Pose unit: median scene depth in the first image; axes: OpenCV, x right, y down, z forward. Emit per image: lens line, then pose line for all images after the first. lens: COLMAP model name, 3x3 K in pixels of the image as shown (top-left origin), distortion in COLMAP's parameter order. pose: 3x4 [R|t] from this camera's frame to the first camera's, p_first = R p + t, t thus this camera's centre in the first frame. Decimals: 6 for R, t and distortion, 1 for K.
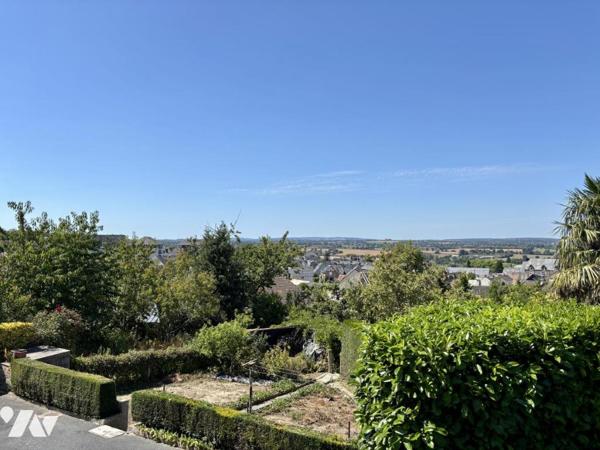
lens RADIAL K [[461.1, 0, 300.0], [0, 461.1, 216.7], [0, 0, 1]] dist [0.064273, -0.083091]
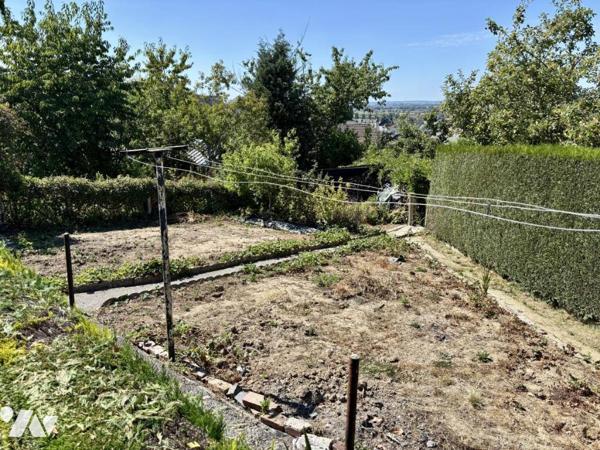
lens RADIAL K [[461.1, 0, 300.0], [0, 461.1, 216.7], [0, 0, 1]] dist [0.064273, -0.083091]
pose [[0.977297, 0.049600, -0.205985, 0.046366], [0.010026, 0.960296, 0.278802, 0.134212], [0.211635, -0.274538, 0.937998, 0.332986]]
